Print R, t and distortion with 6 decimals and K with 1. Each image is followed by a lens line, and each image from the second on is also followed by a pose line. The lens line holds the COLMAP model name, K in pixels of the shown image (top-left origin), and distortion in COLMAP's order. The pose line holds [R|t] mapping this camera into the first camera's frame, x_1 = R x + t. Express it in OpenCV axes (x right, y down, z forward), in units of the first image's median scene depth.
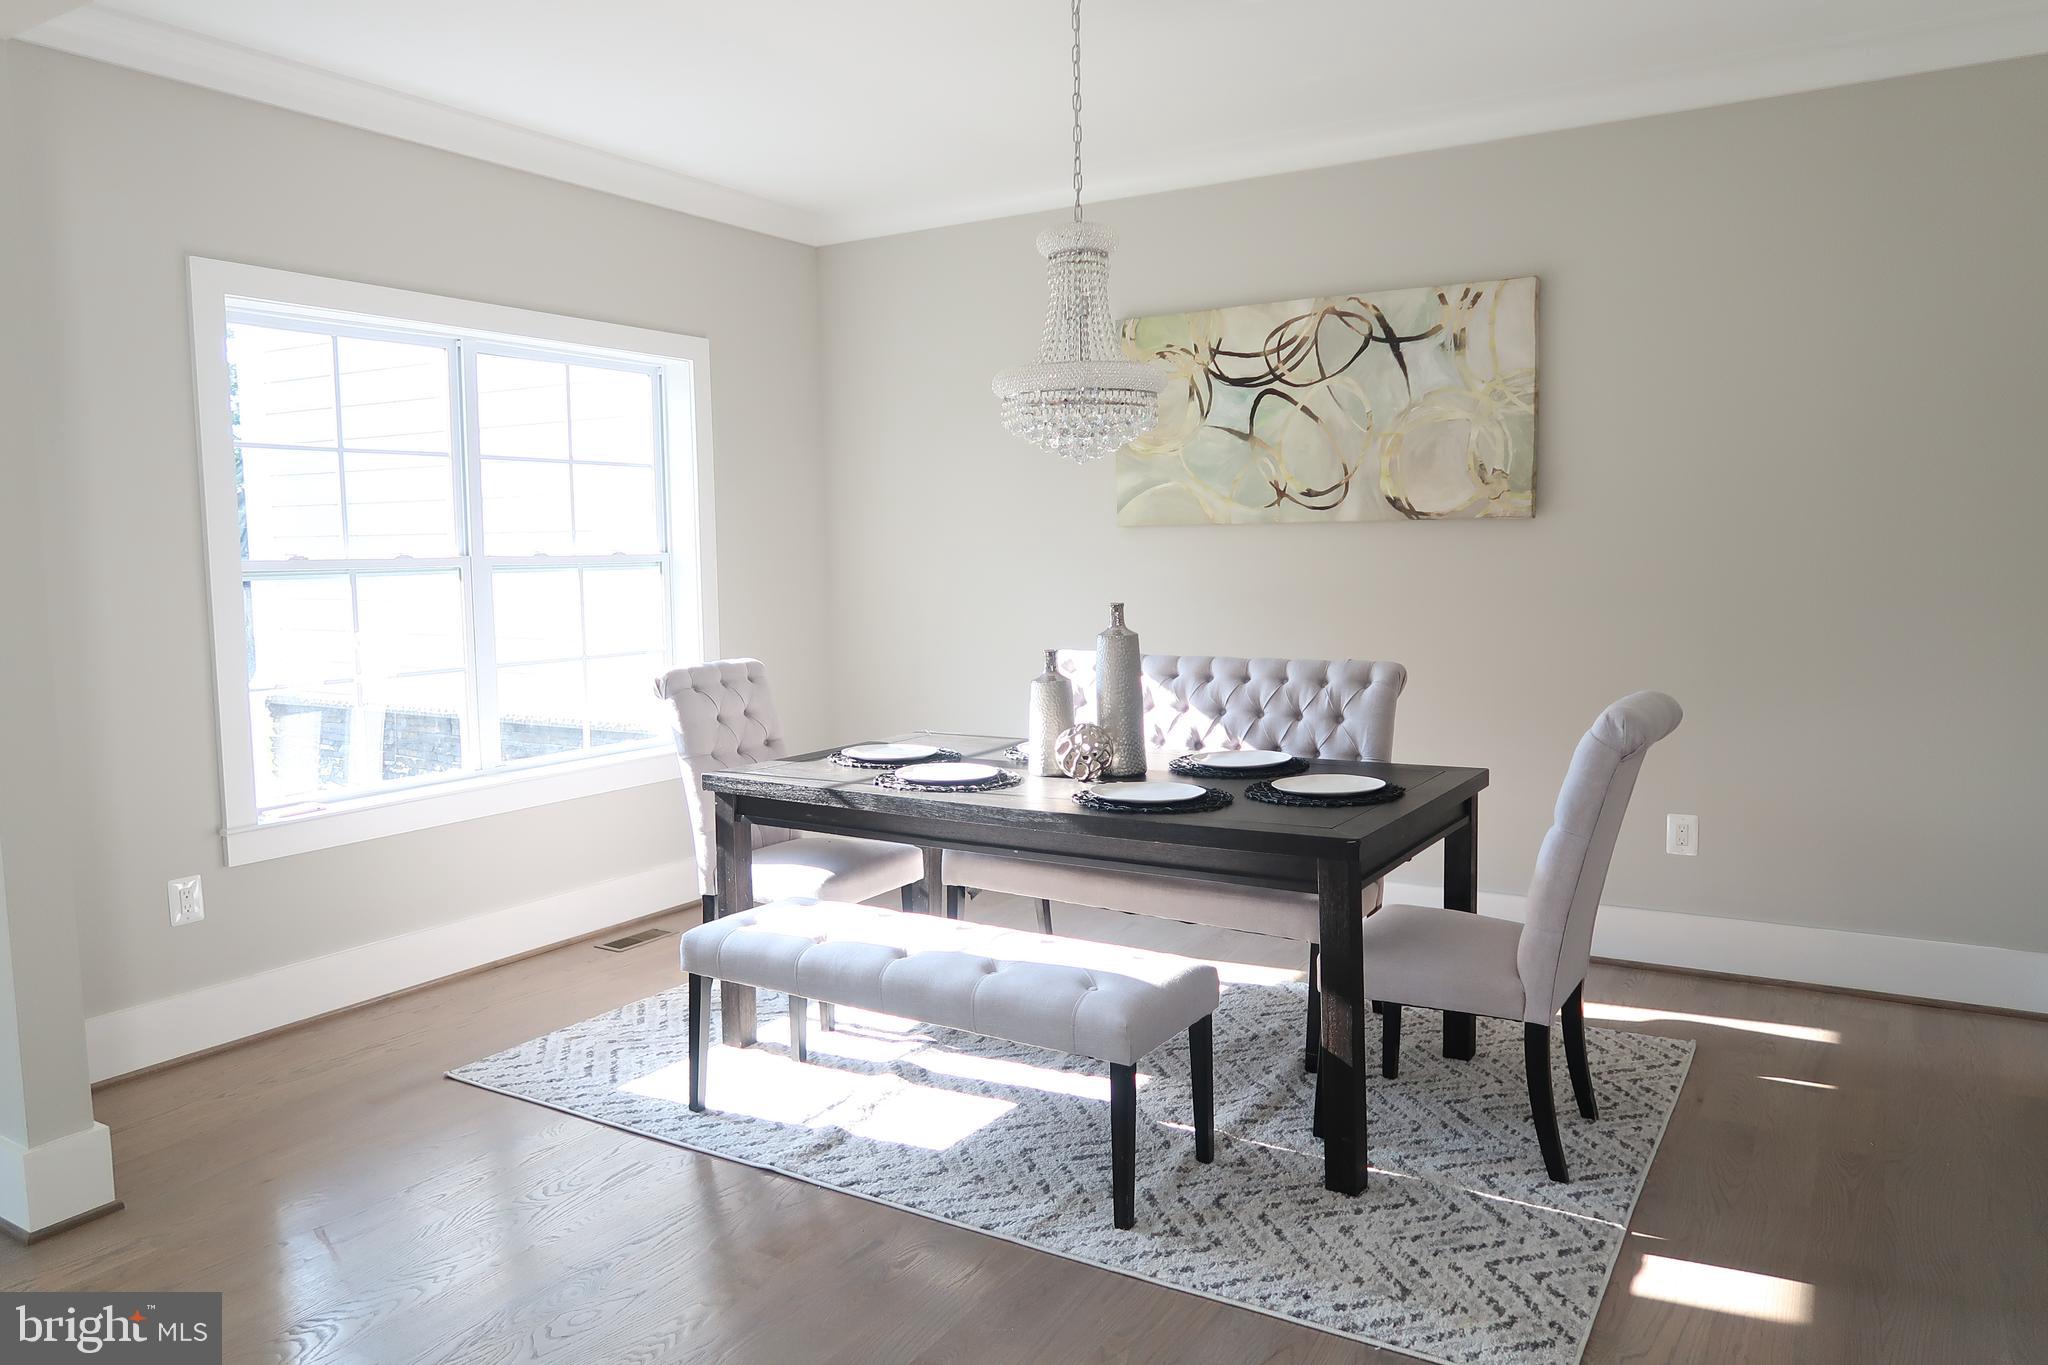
lens RADIAL K [[1412.3, 0, 1024.0], [0, 1412.3, 682.5], [0, 0, 1]] dist [-0.019669, -0.001891]
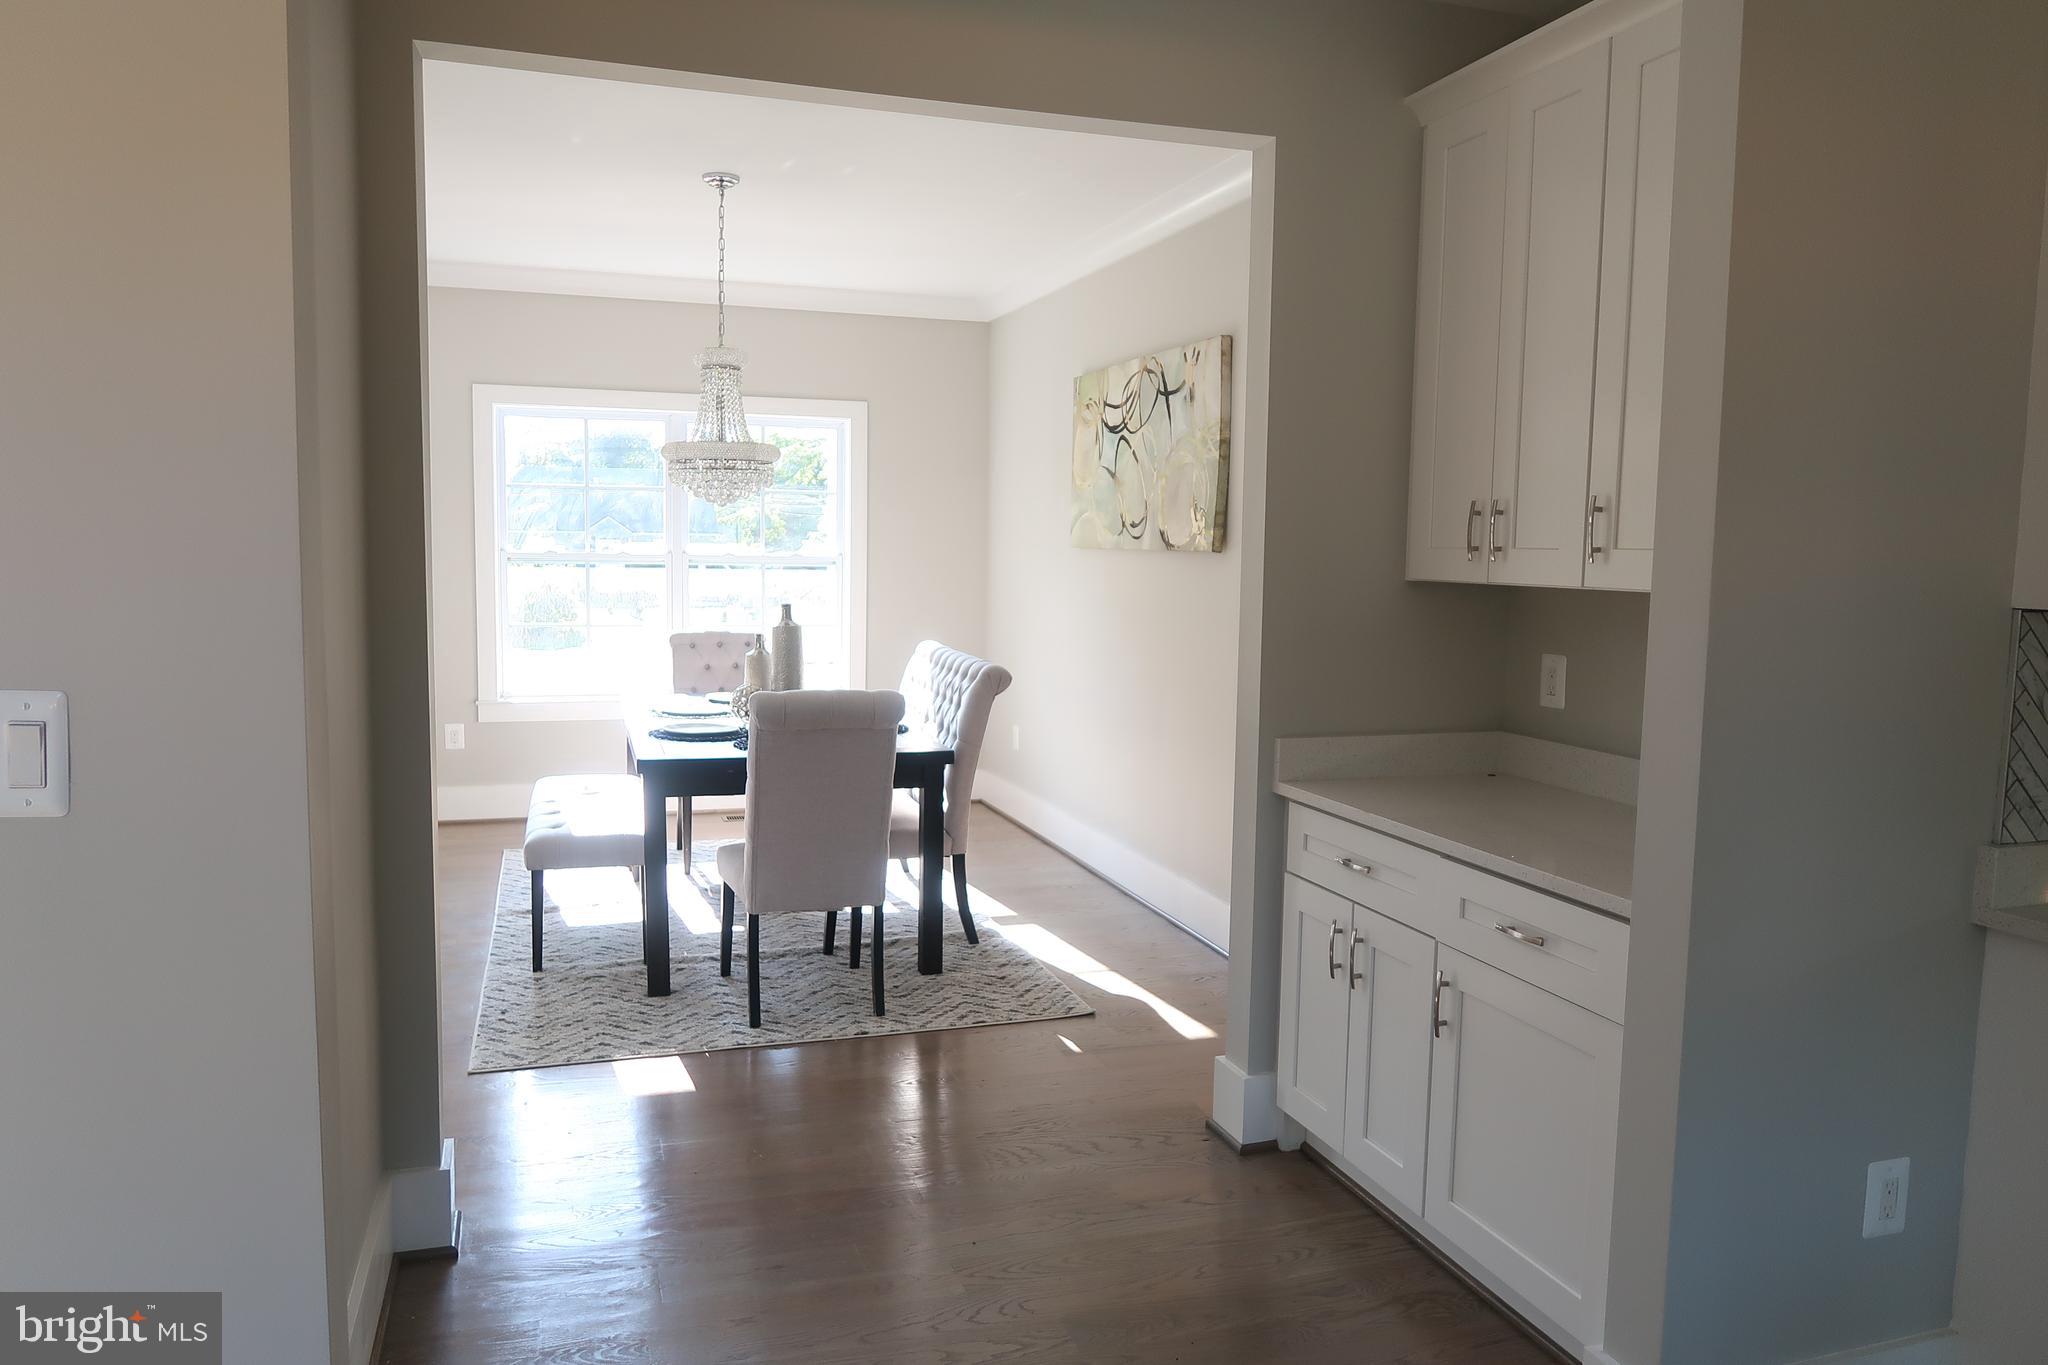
lens RADIAL K [[1422.8, 0, 1016.1], [0, 1422.8, 670.7], [0, 0, 1]] dist [-0.009382, -0.002342]
pose [[0.759509, 0.086965, -0.644657, 0.932418], [-0.089135, 0.995589, 0.029291, -0.041144], [0.644360, 0.035215, 0.763911, 0.043533]]
